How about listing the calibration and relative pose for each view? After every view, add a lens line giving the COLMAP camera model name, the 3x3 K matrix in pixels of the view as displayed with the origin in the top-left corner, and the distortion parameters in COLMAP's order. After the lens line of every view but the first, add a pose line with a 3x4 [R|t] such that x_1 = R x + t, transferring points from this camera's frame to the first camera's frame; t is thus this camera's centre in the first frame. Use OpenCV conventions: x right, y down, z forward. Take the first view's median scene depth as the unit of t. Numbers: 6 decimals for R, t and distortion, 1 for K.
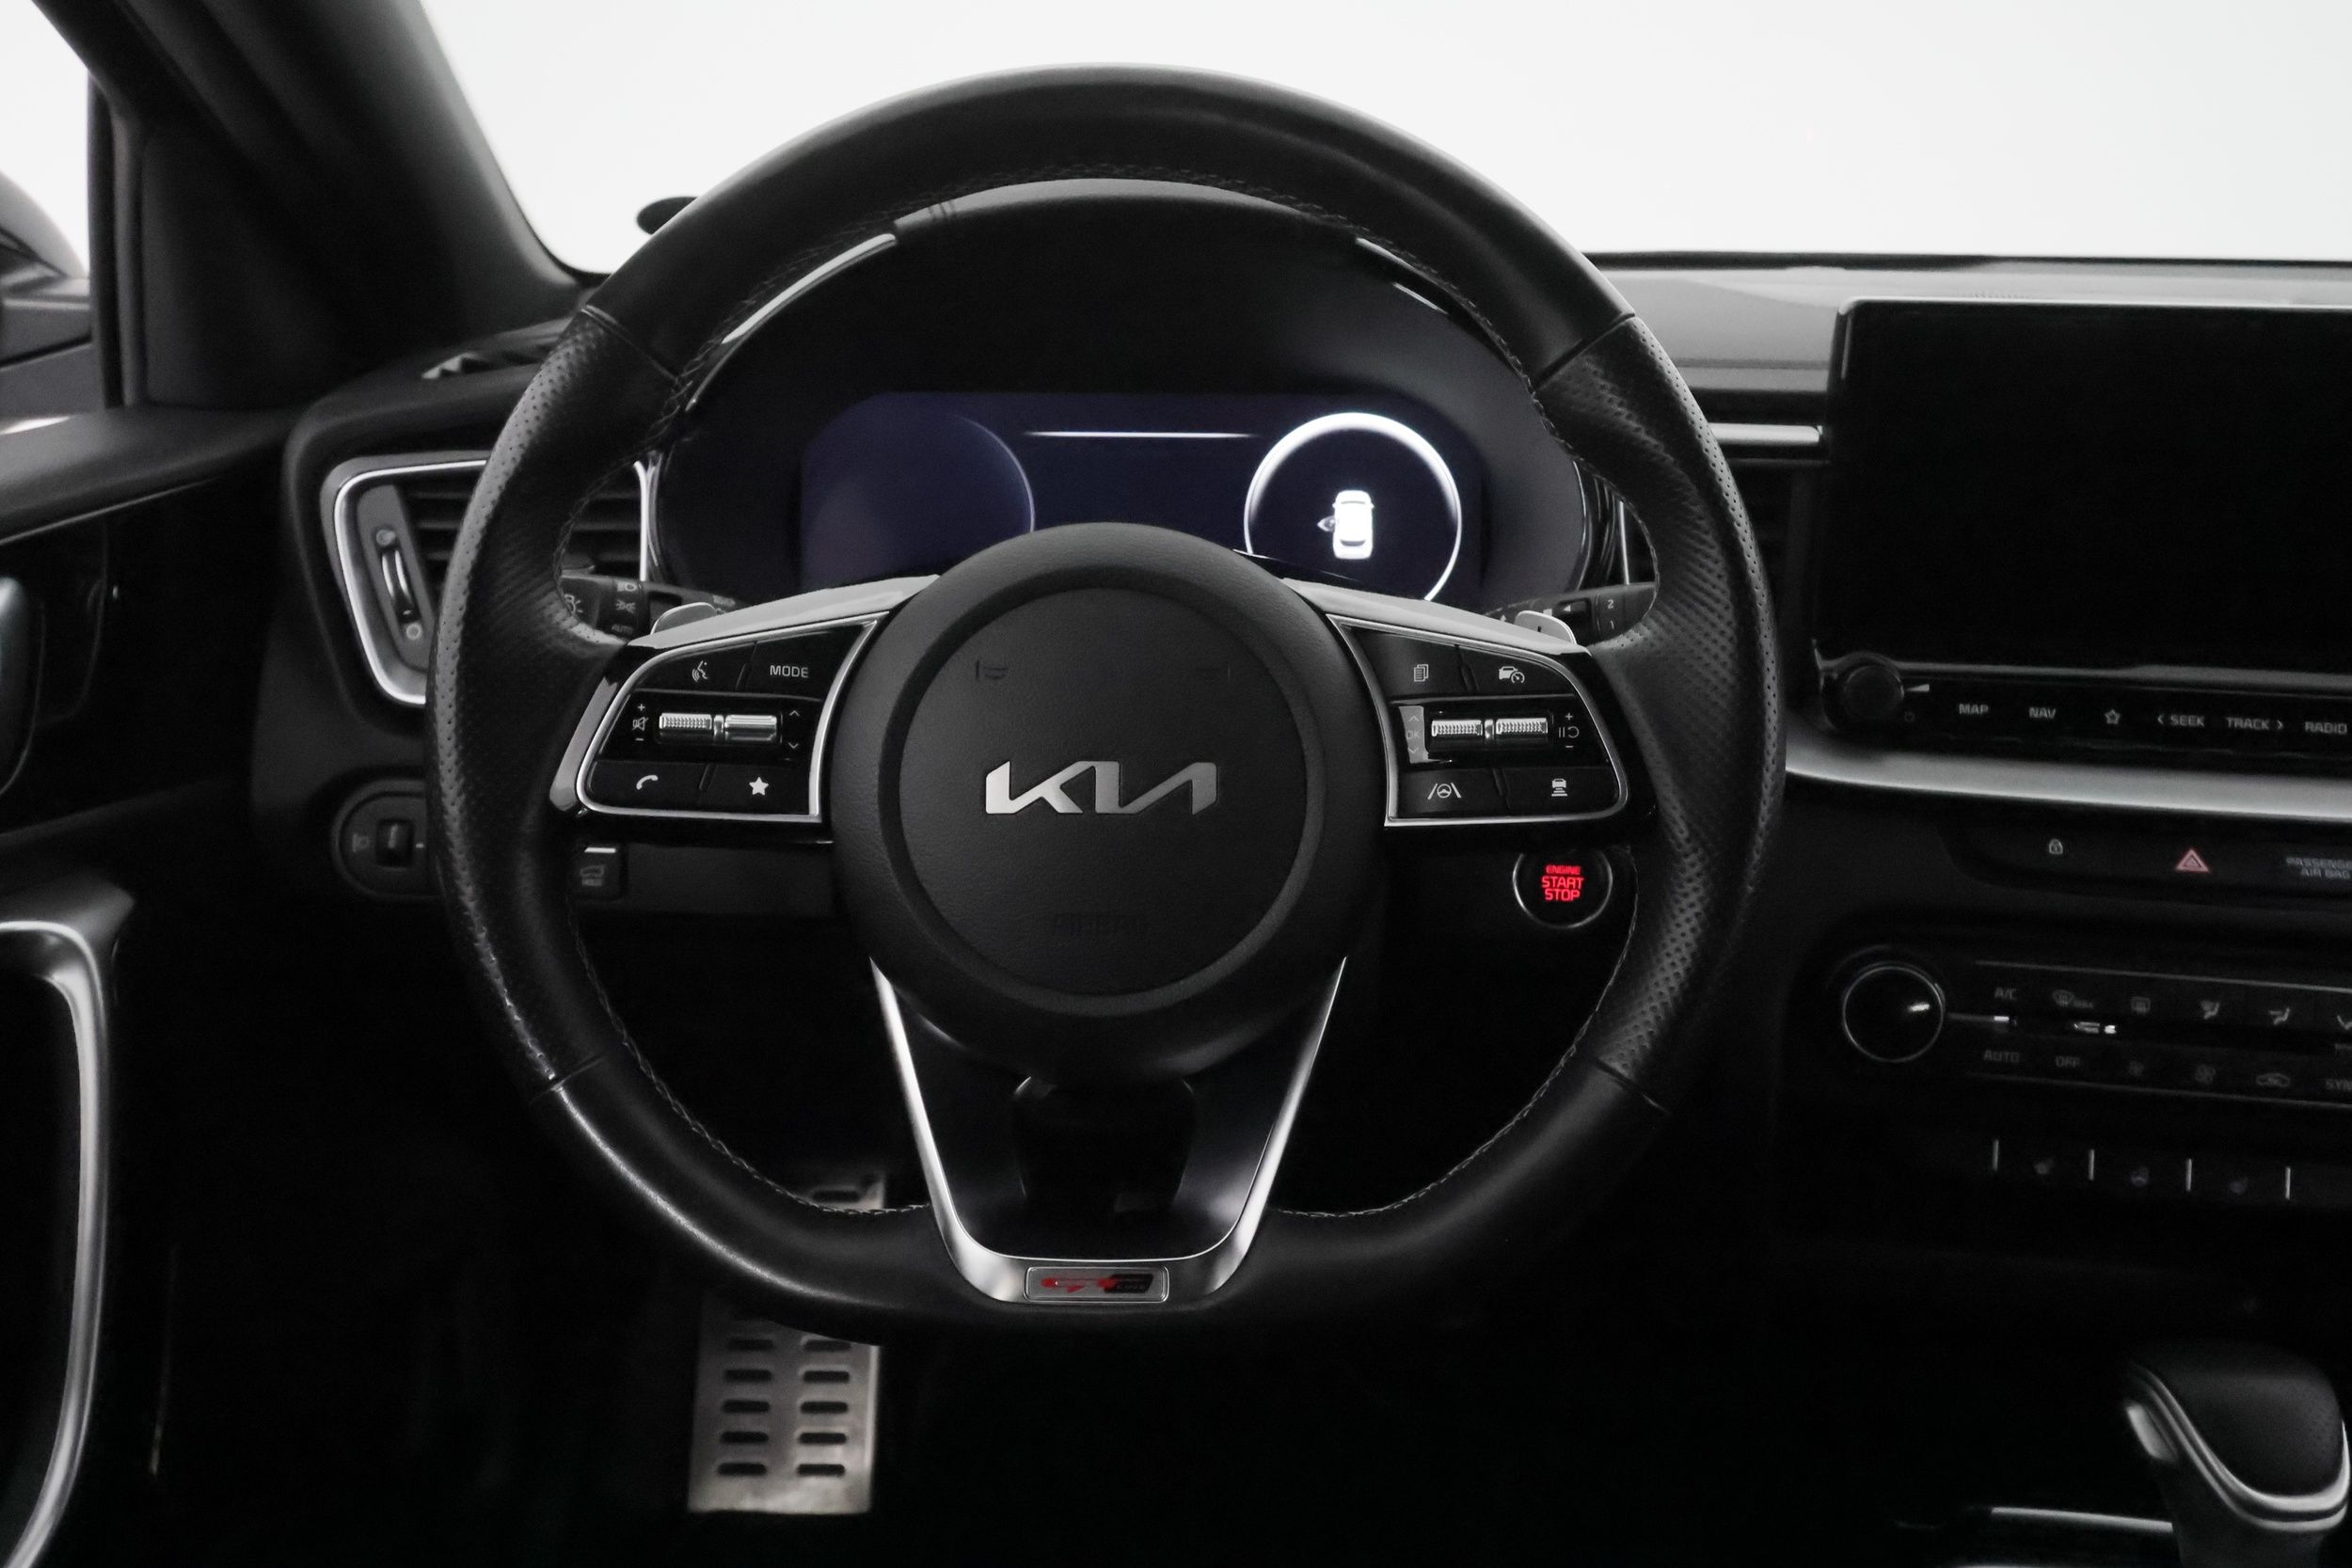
lens RADIAL K [[1873.8, 0, 1169.9], [0, 1873.8, 769.7], [0, 0, 1]] dist [-0.002710, -0.000983]
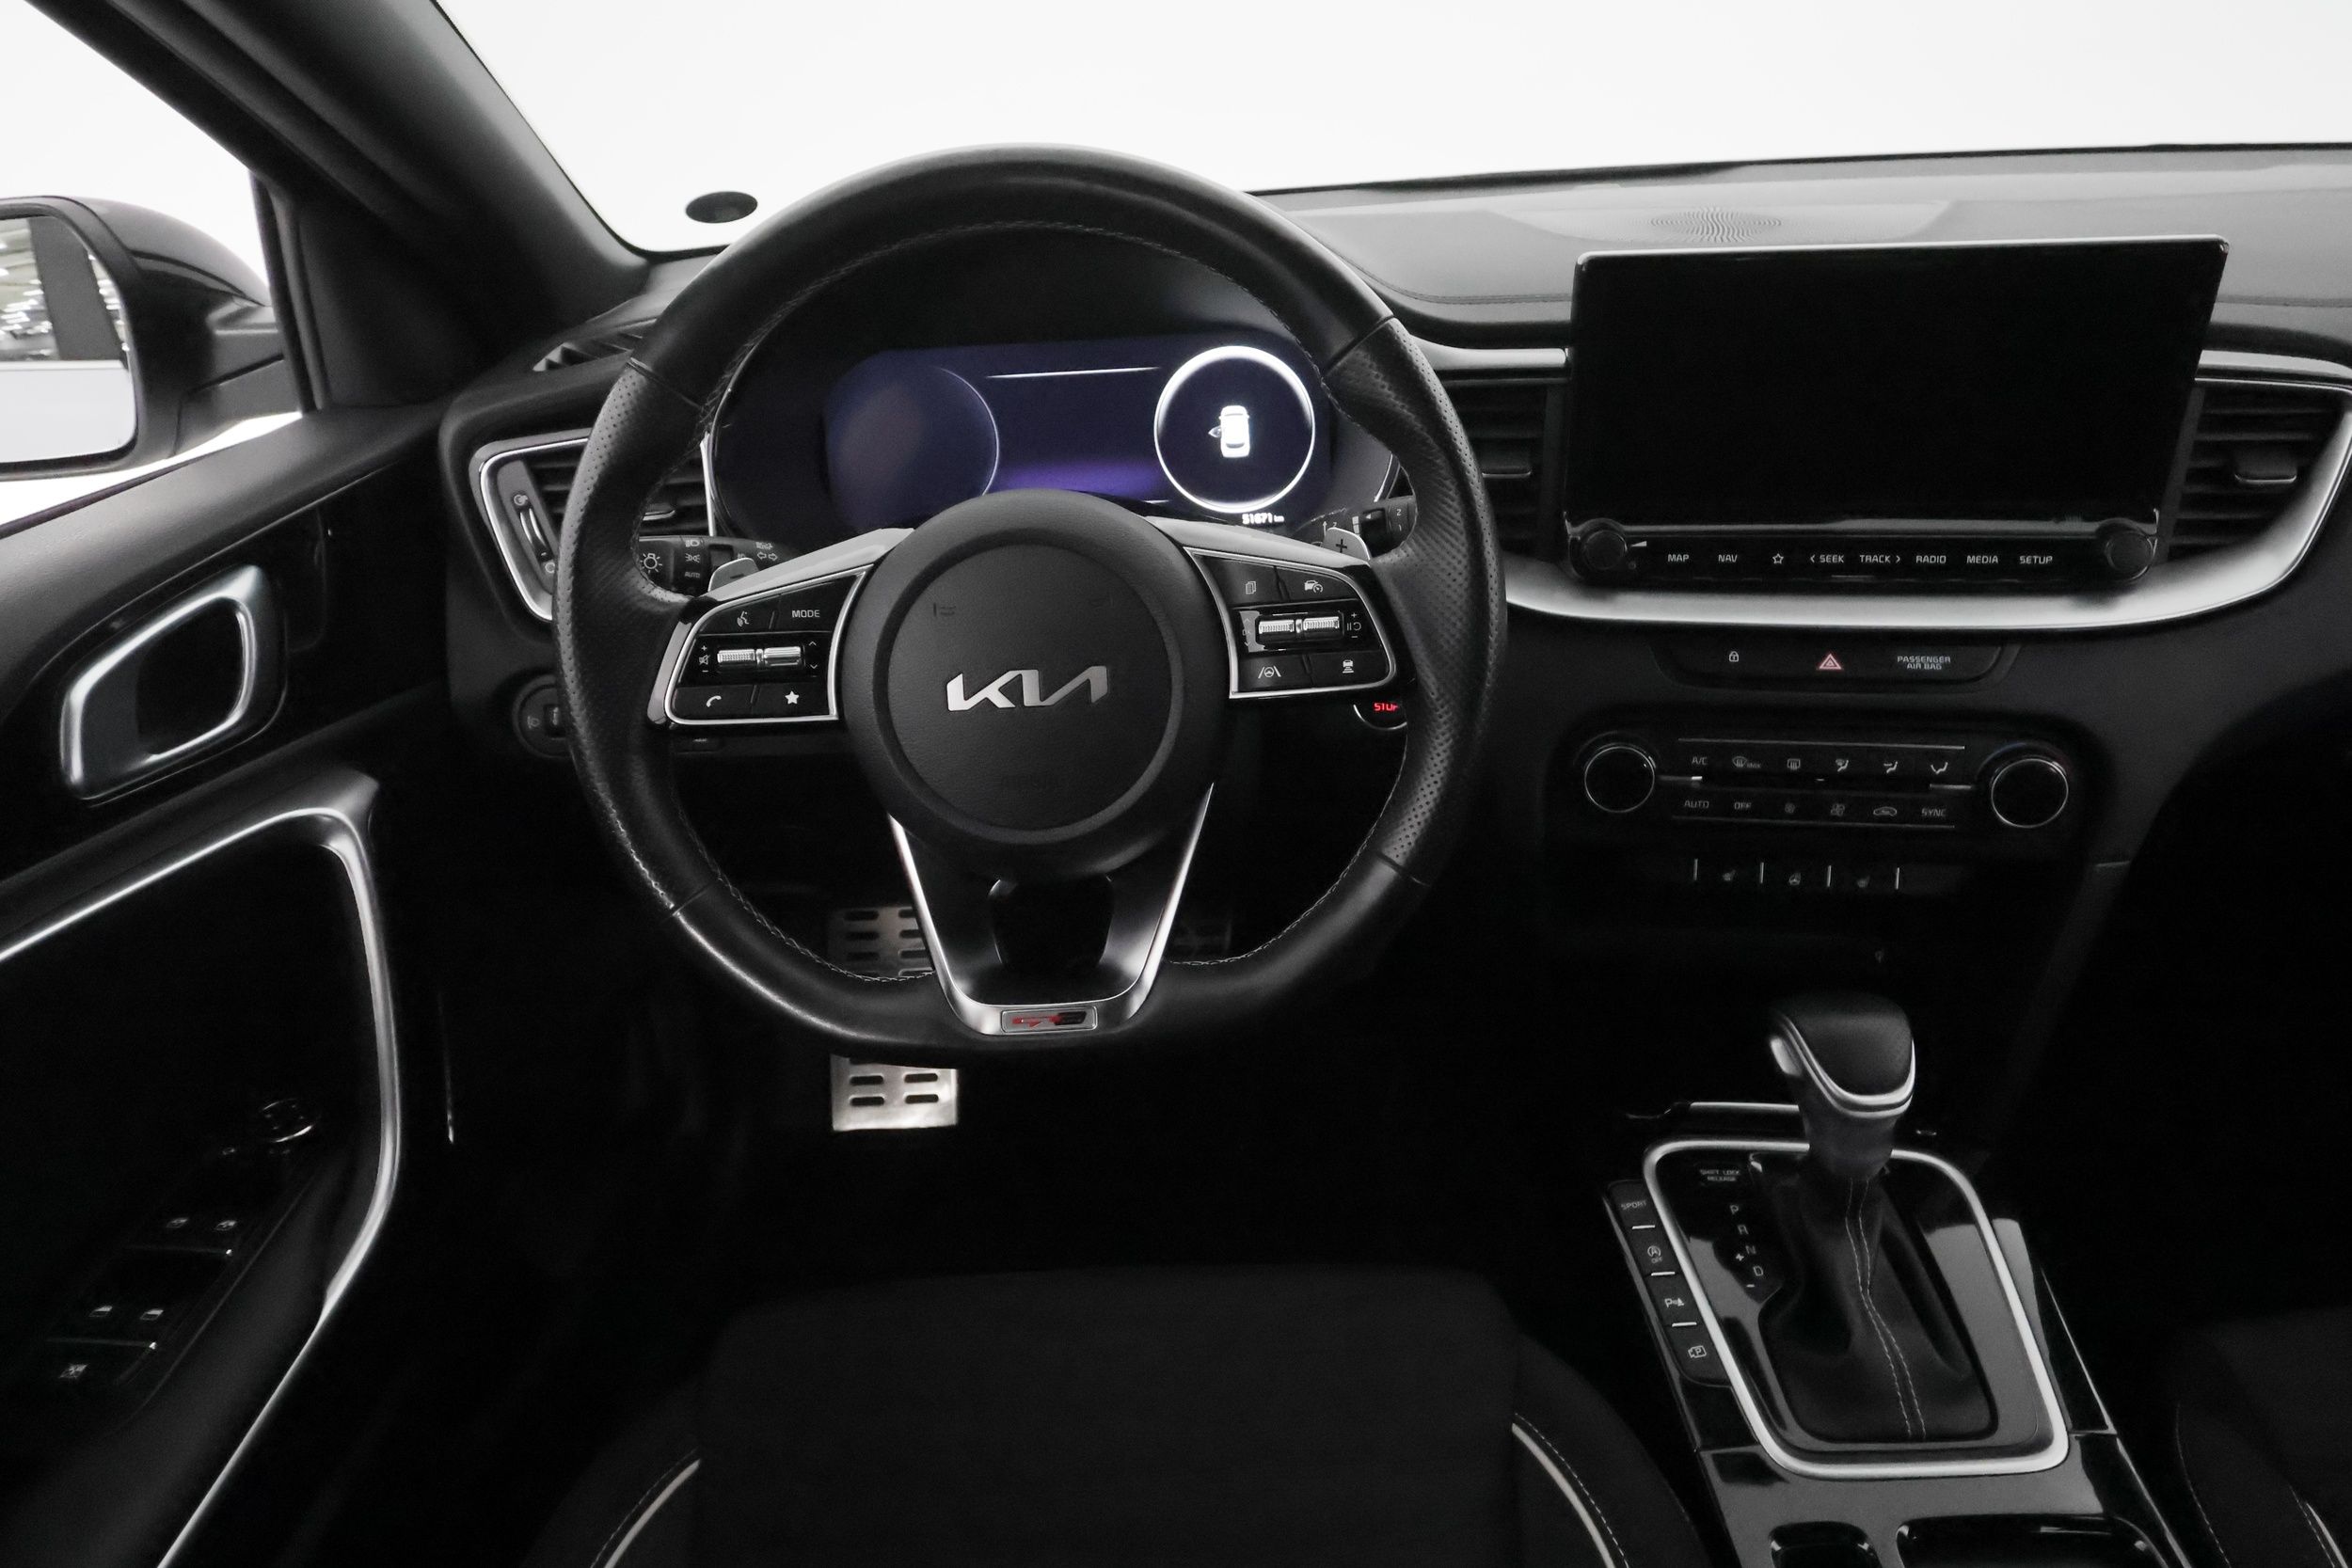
lens RADIAL K [[1430.3, 0, 1176.0], [0, 1430.3, 784.0], [0, 0, 1]] dist [-0.004310, -0.001307]
pose [[0.998150, -0.059231, -0.013729, 0.082817], [0.060721, 0.982717, 0.174872, -0.097134], [0.003133, -0.175382, 0.984495, -0.086643]]
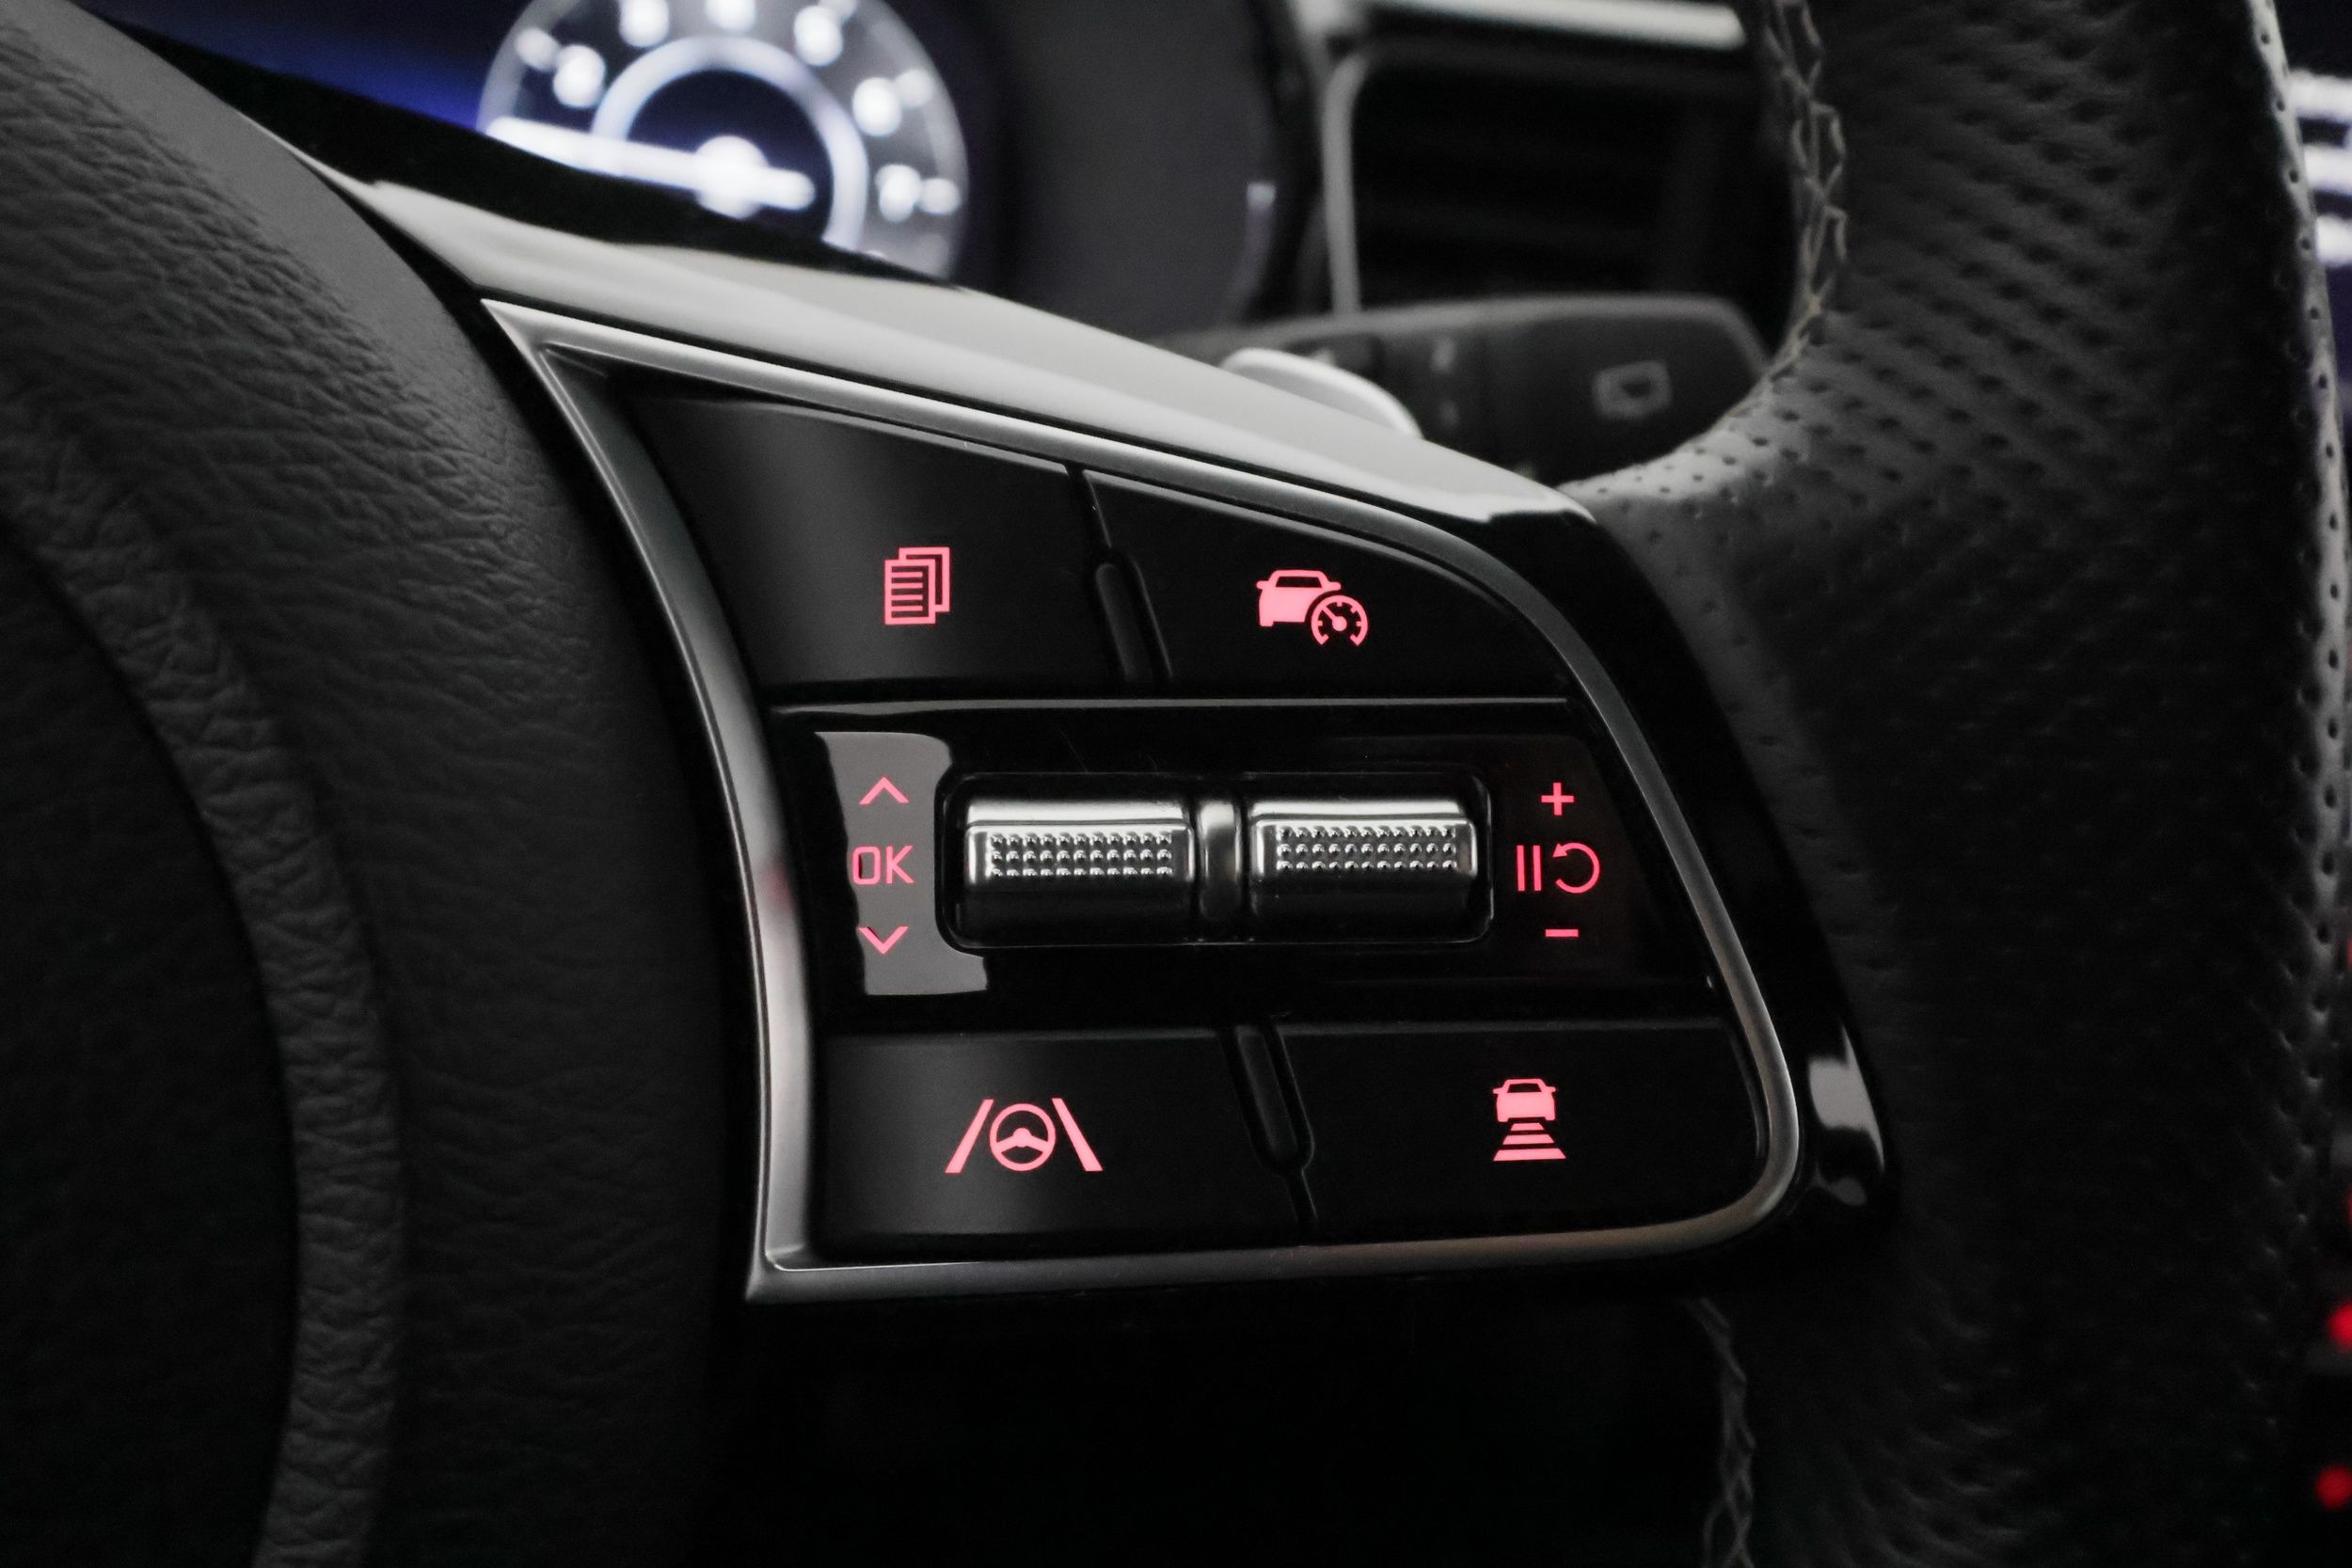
lens RADIAL K [[1873.8, 0, 1169.9], [0, 1873.8, 769.7], [0, 0, 1]] dist [-0.002710, -0.000983]
pose [[0.953422, -0.010852, 0.301443, 0.094245], [-0.023564, 0.993619, 0.110300, -0.054605], [-0.300717, -0.112266, 0.947083, 0.769546]]
